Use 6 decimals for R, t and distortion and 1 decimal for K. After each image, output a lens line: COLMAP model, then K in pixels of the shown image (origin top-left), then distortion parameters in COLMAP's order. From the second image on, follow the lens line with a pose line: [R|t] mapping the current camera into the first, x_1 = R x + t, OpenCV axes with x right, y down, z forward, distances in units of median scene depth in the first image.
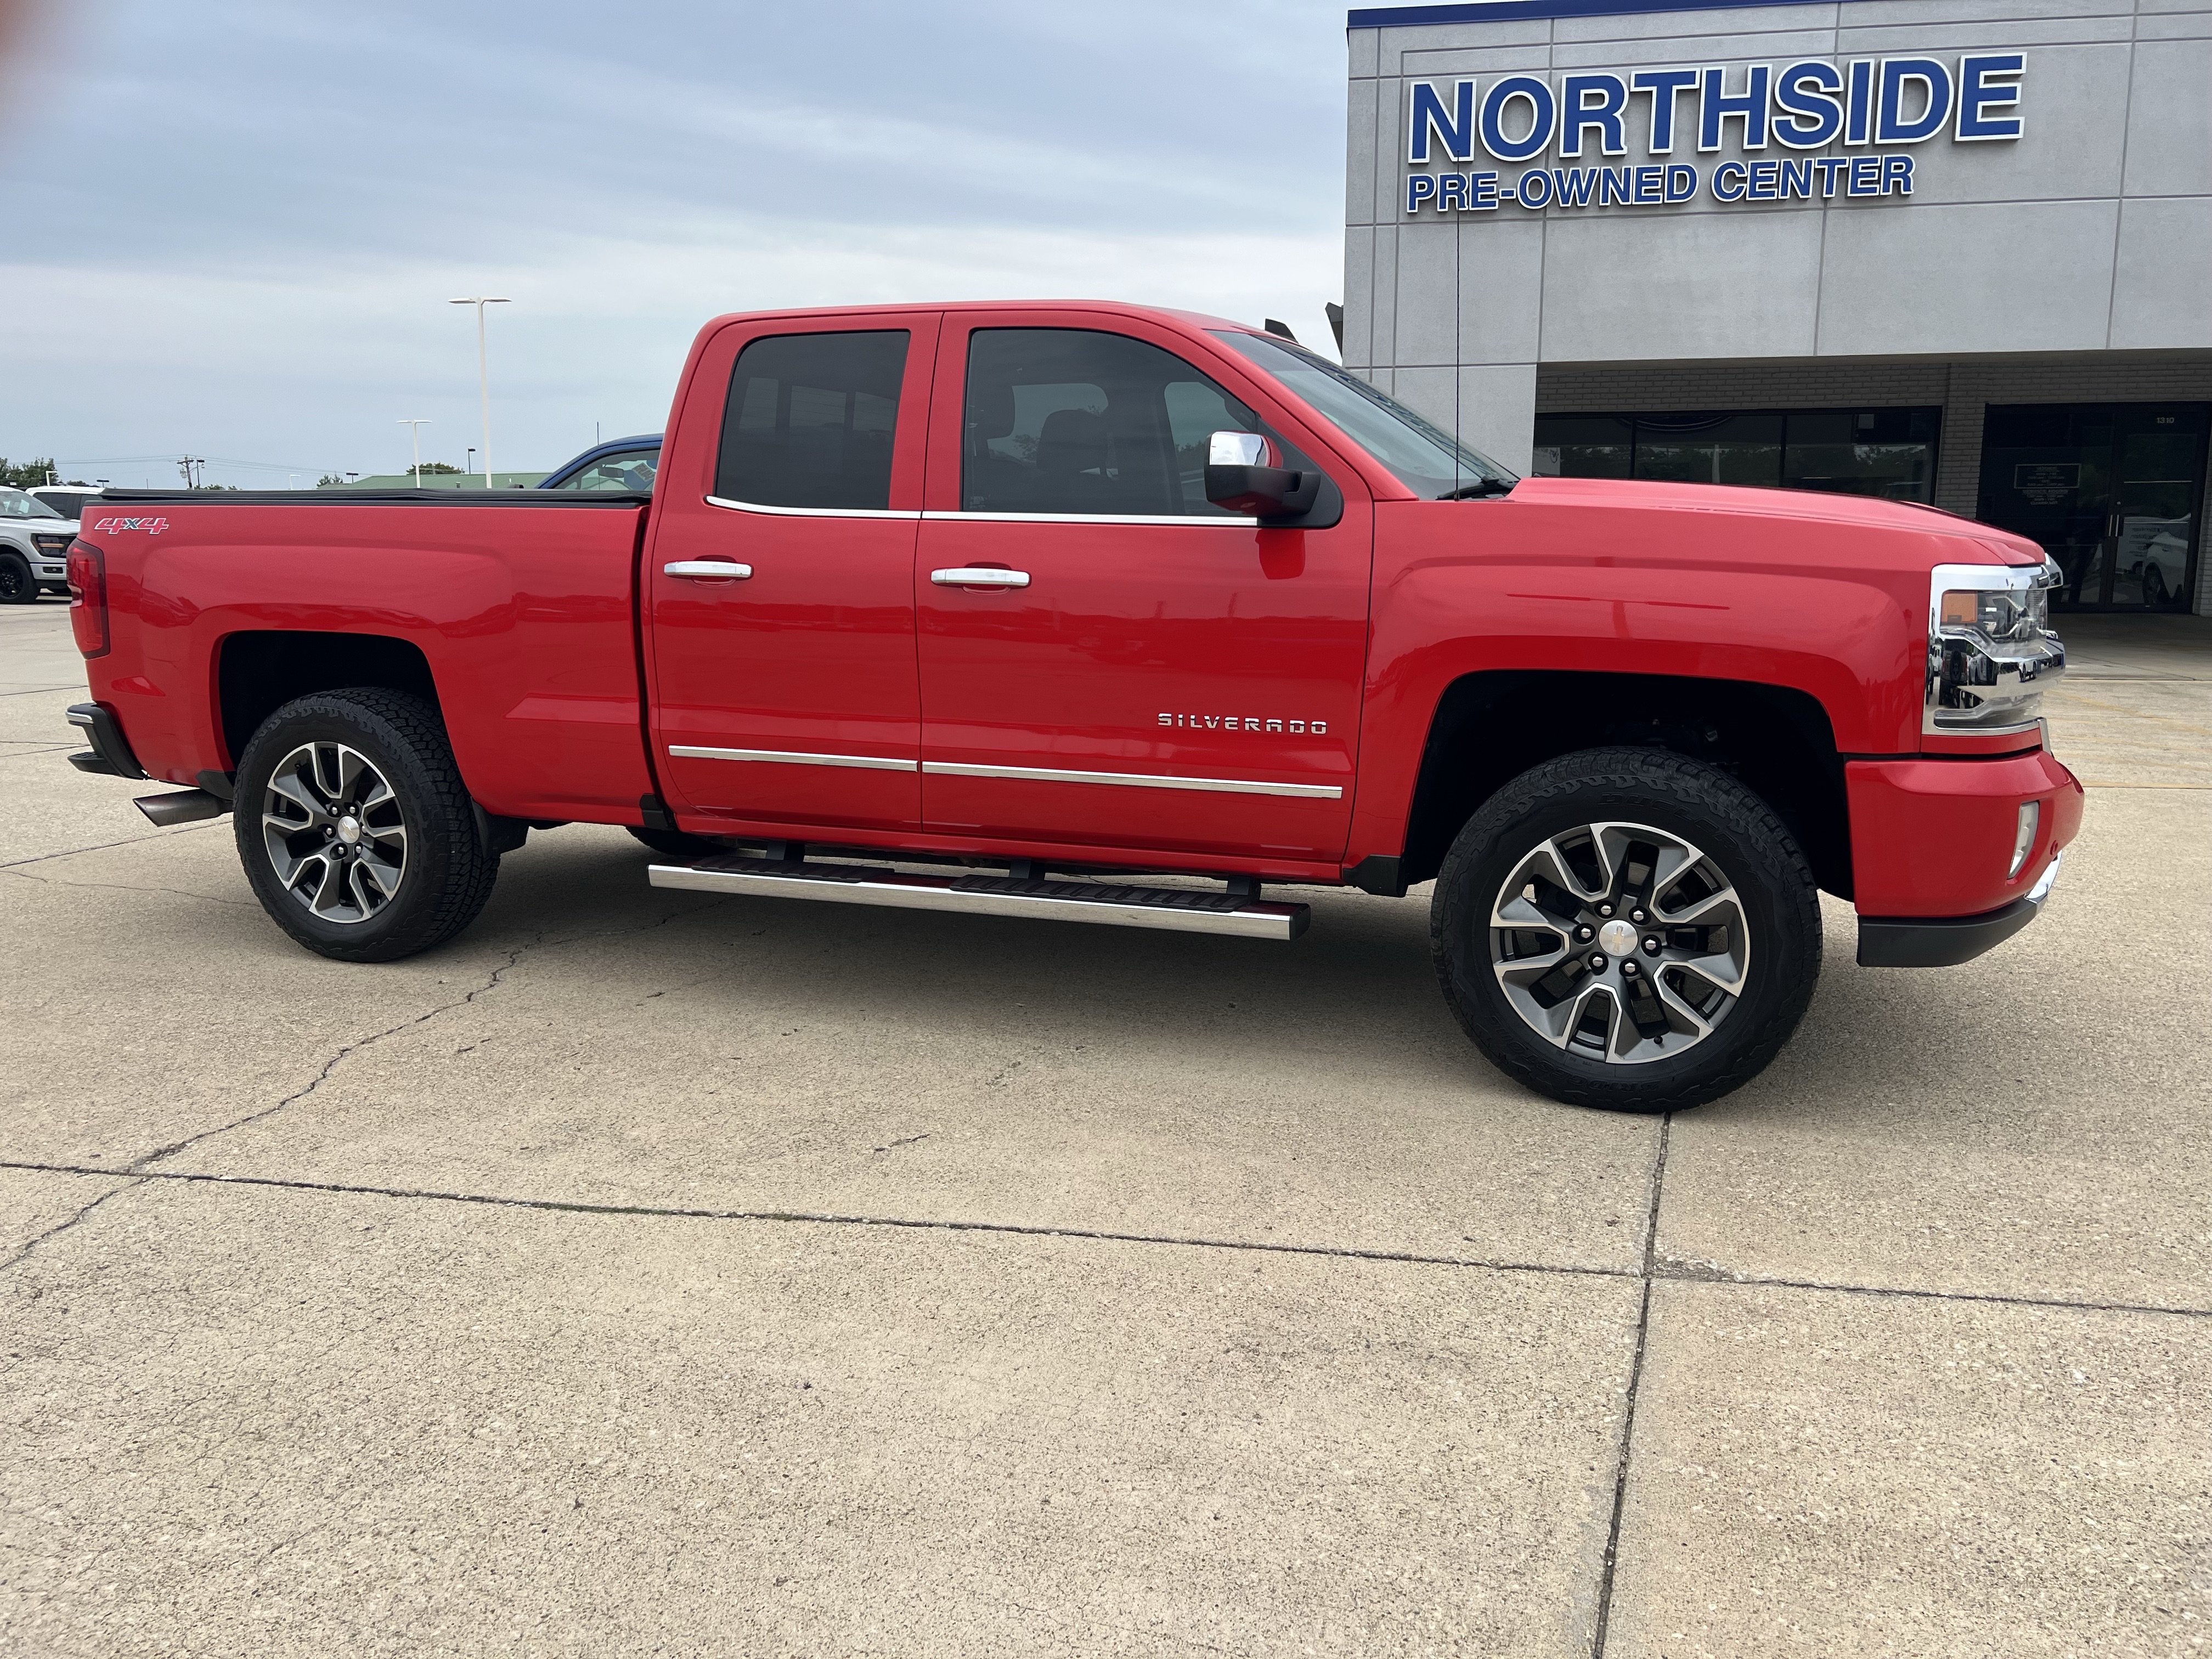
lens RADIAL K [[1648.6, 0, 1124.1], [0, 1648.6, 777.9], [0, 0, 1]] dist [0.041999, -0.045083]
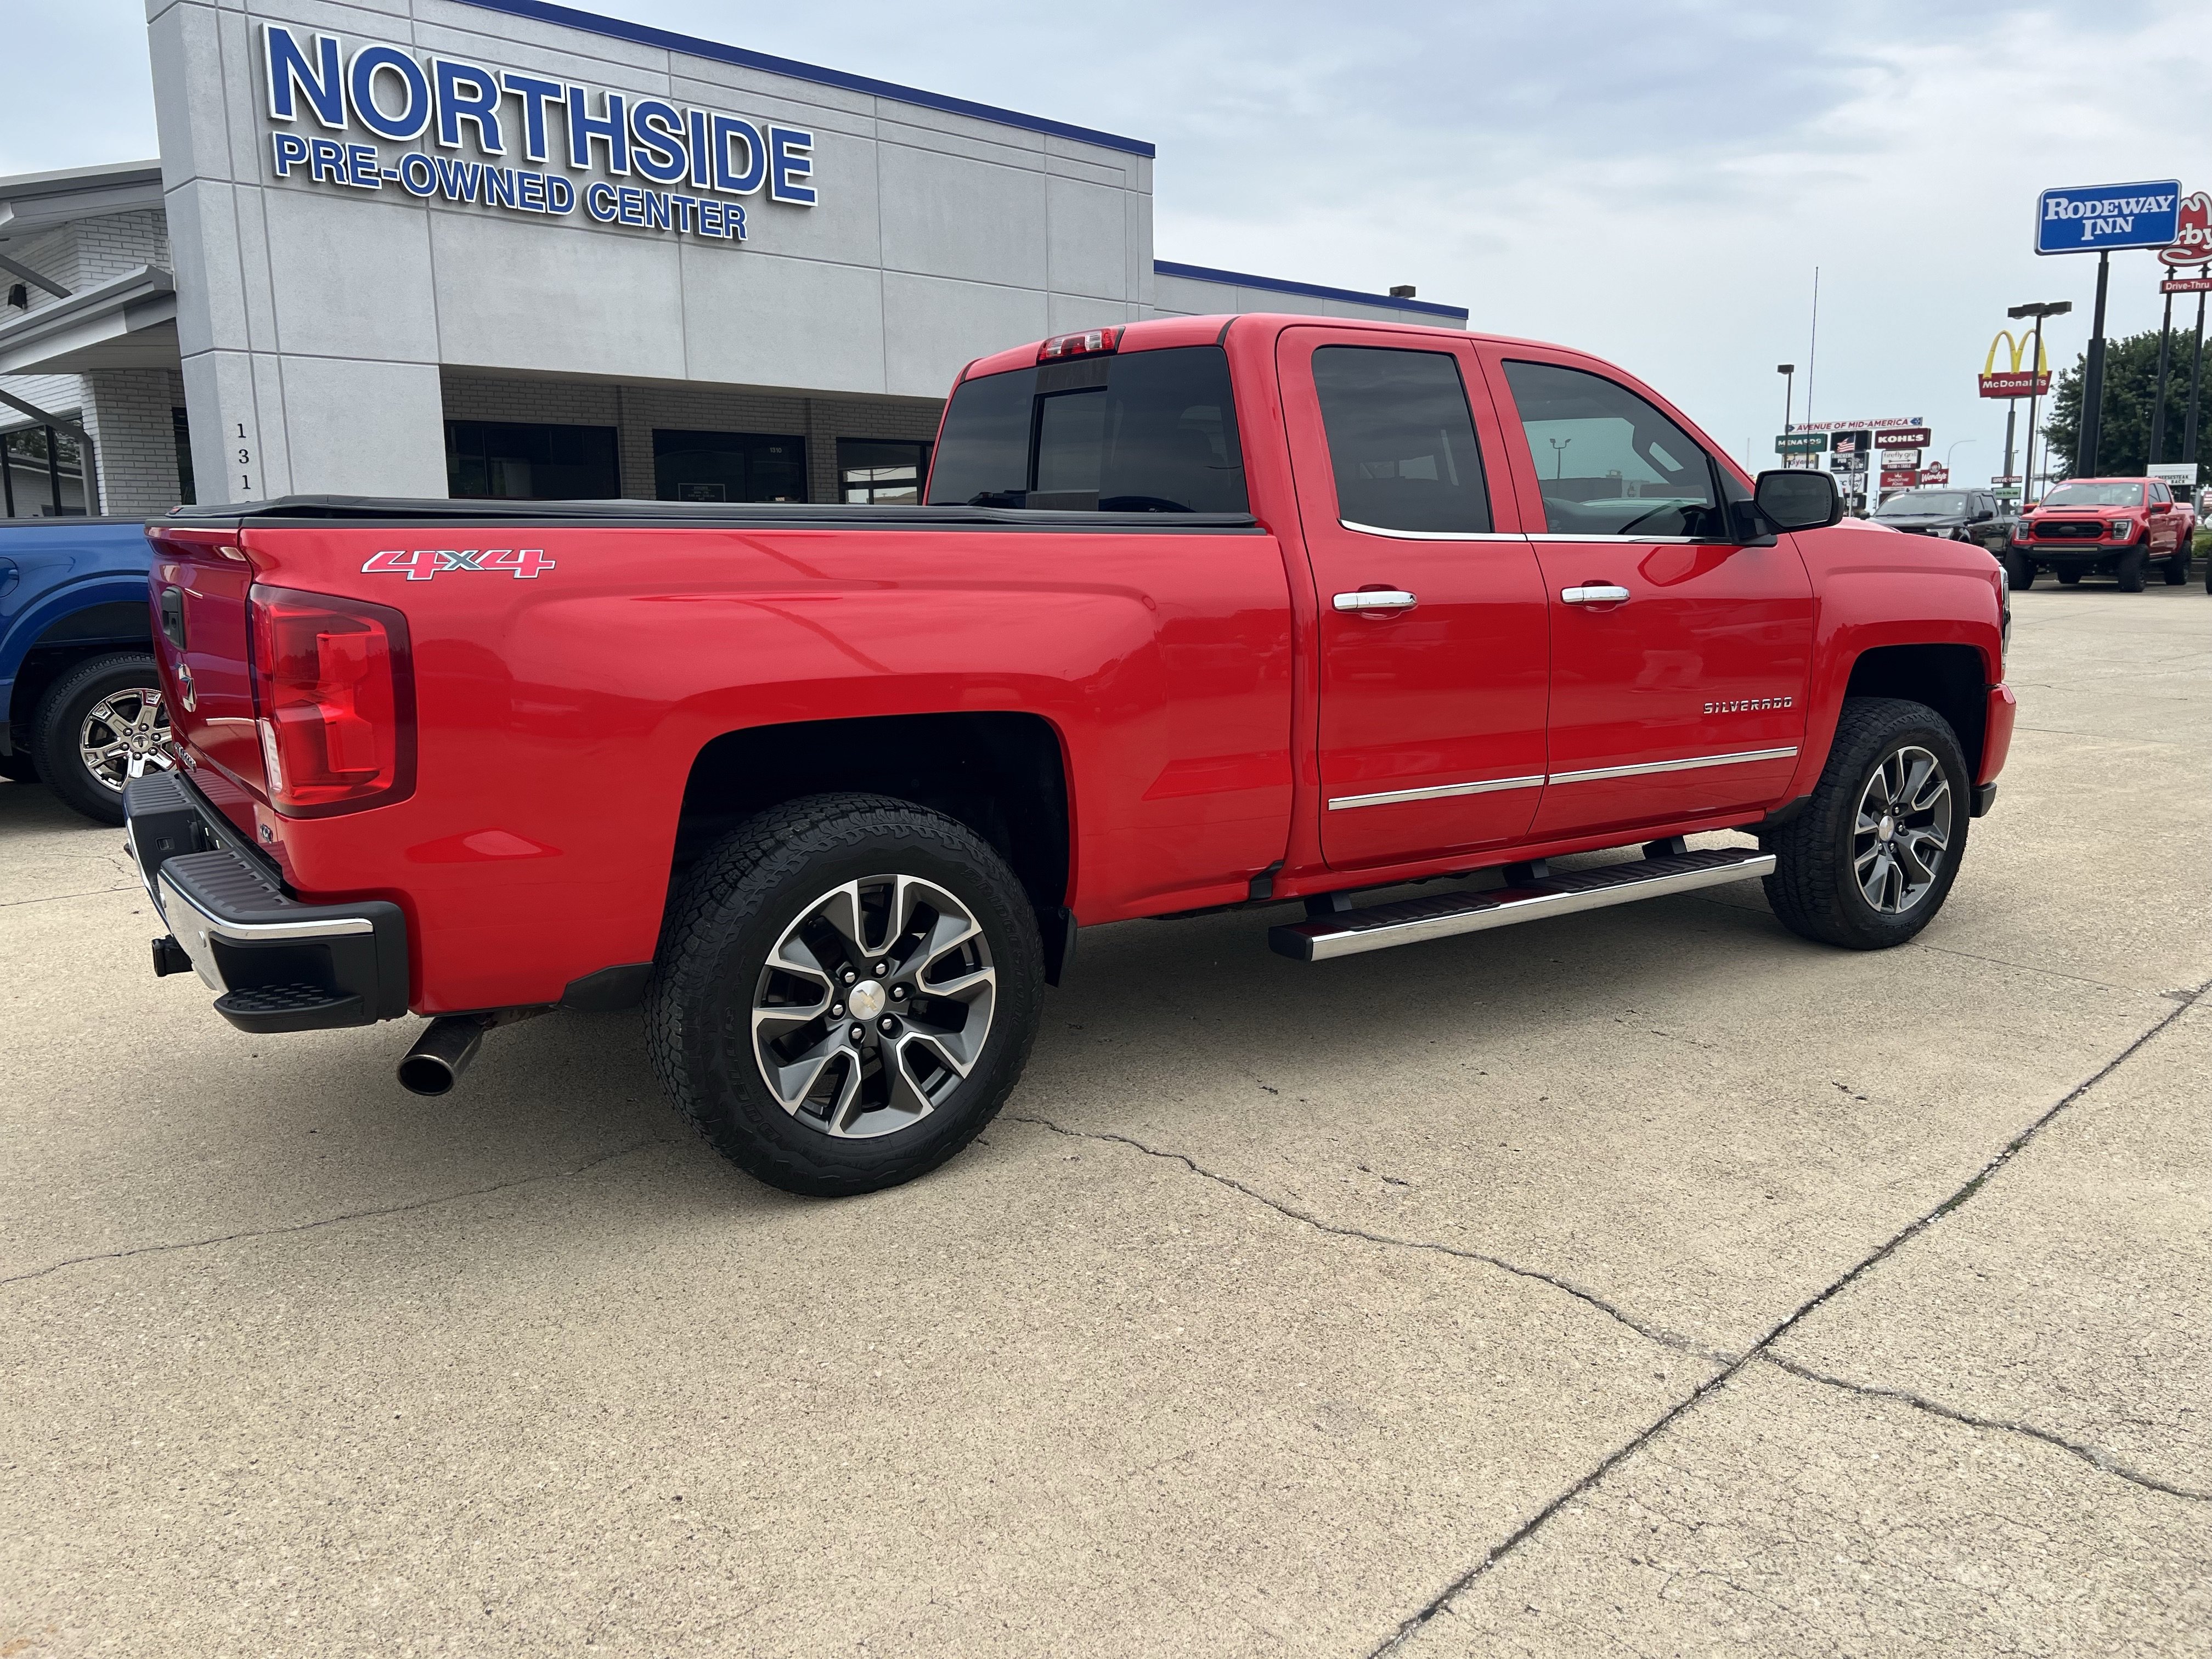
lens RADIAL K [[1648.6, 0, 1078.5], [0, 1648.6, 789.4], [0, 0, 1]] dist [0.041999, -0.045083]
pose [[0.591357, -0.125933, 0.796516, -0.326043], [0.124570, 0.990141, 0.064061, -0.030267], [-0.796730, 0.061339, 0.601214, 0.176398]]
